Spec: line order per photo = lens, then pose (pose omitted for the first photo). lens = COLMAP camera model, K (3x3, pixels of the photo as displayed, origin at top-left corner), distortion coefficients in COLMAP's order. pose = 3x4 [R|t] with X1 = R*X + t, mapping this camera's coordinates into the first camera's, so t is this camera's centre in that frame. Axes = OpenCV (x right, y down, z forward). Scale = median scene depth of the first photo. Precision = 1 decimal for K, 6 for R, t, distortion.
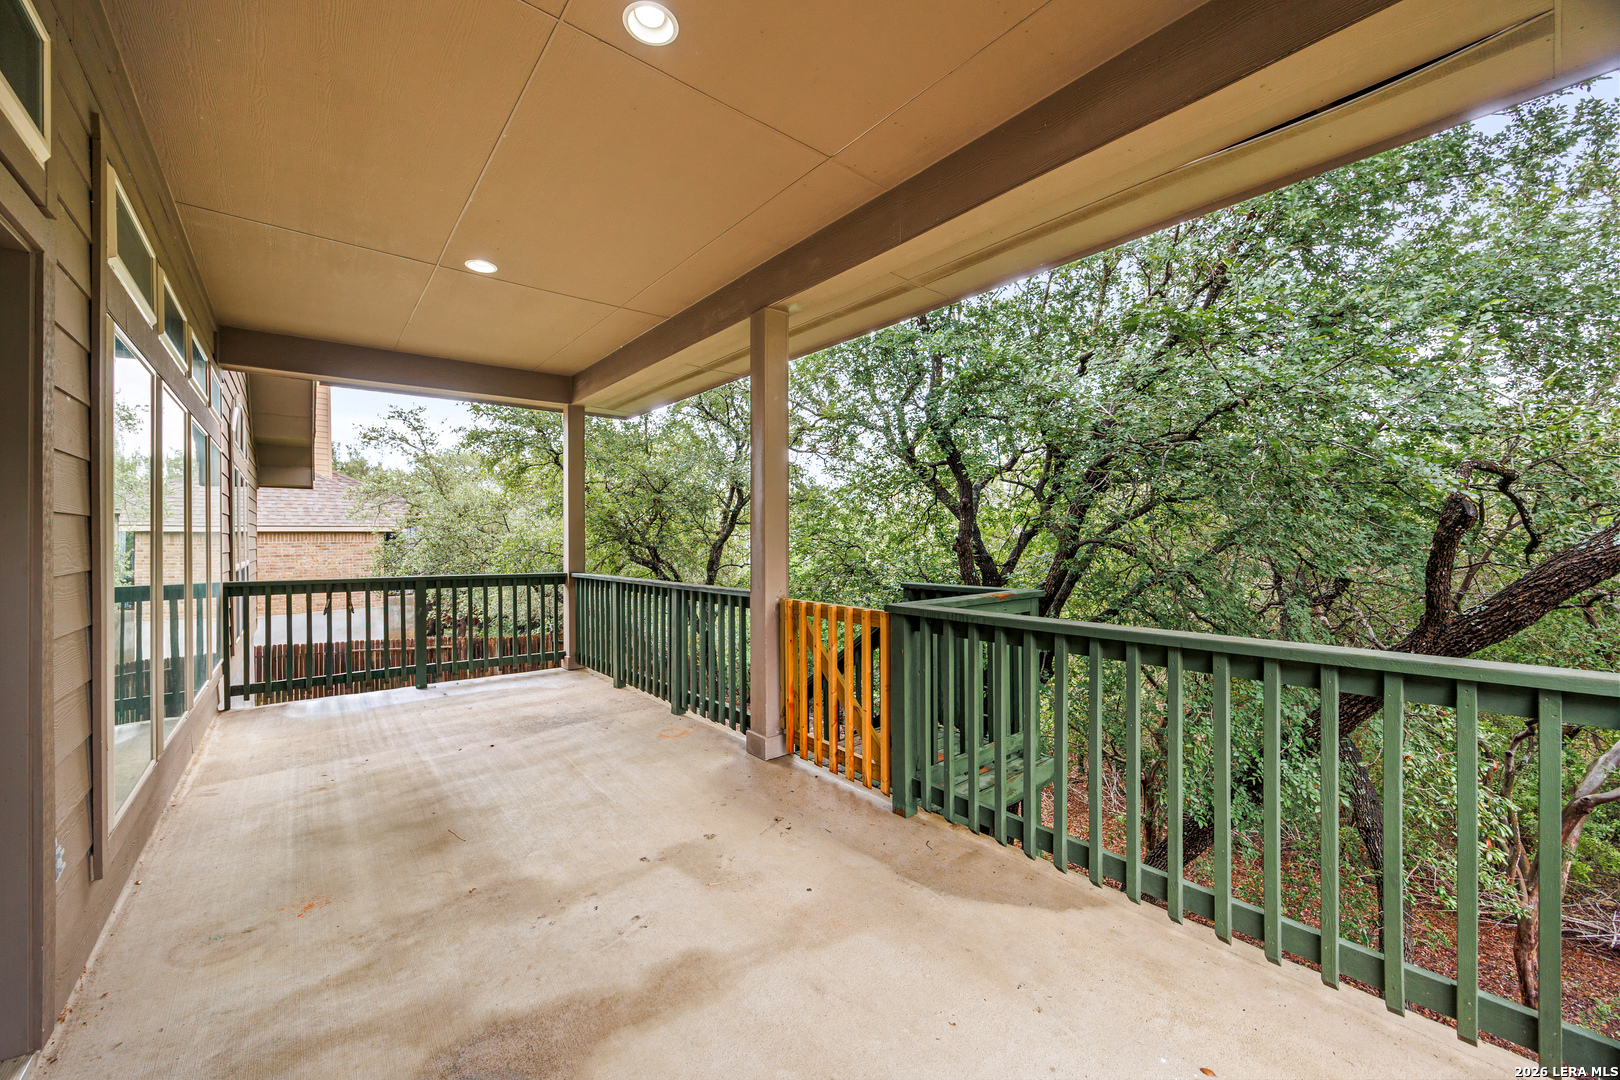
lens RADIAL K [[643.1, 0, 822.3], [0, 643.1, 543.4], [0, 0, 1]] dist [-0.000211, 0.000126]
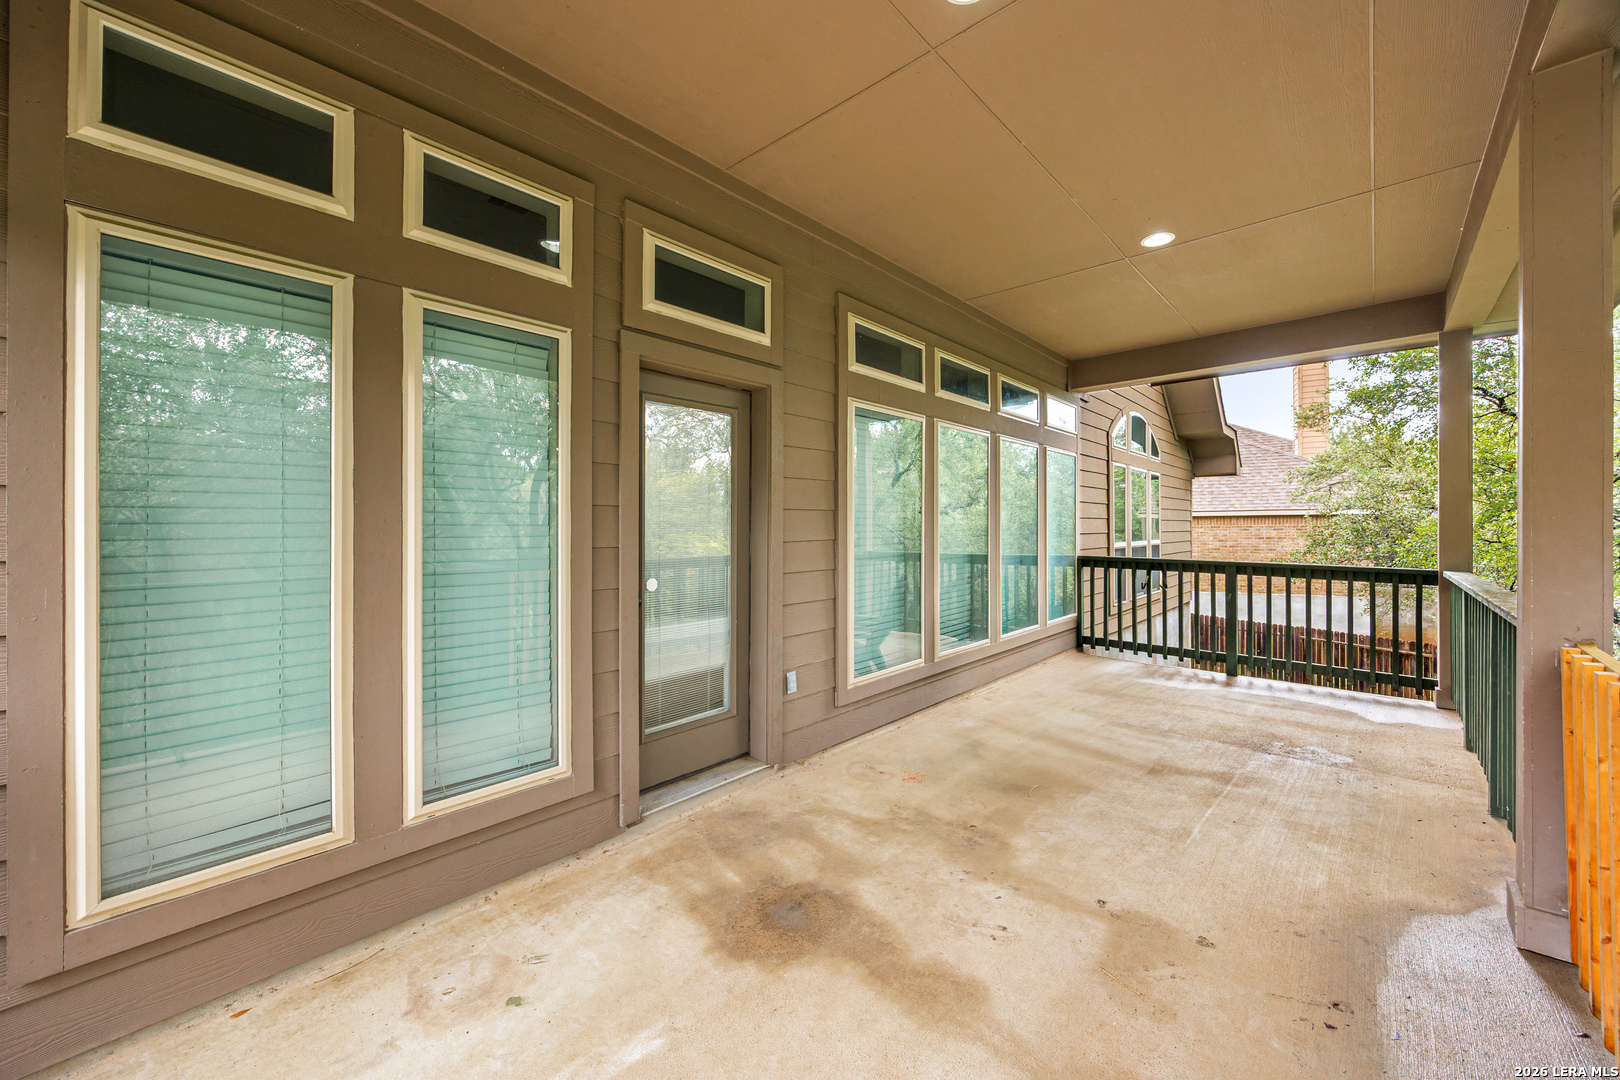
lens RADIAL K [[643.1, 0, 822.3], [0, 643.1, 543.4], [0, 0, 1]] dist [-0.000211, 0.000126]
pose [[0.116306, 0.032901, -0.992668, 0.372029], [-0.005488, 0.999457, 0.032483, -0.006794], [0.993198, 0.001670, 0.116424, 0.389872]]
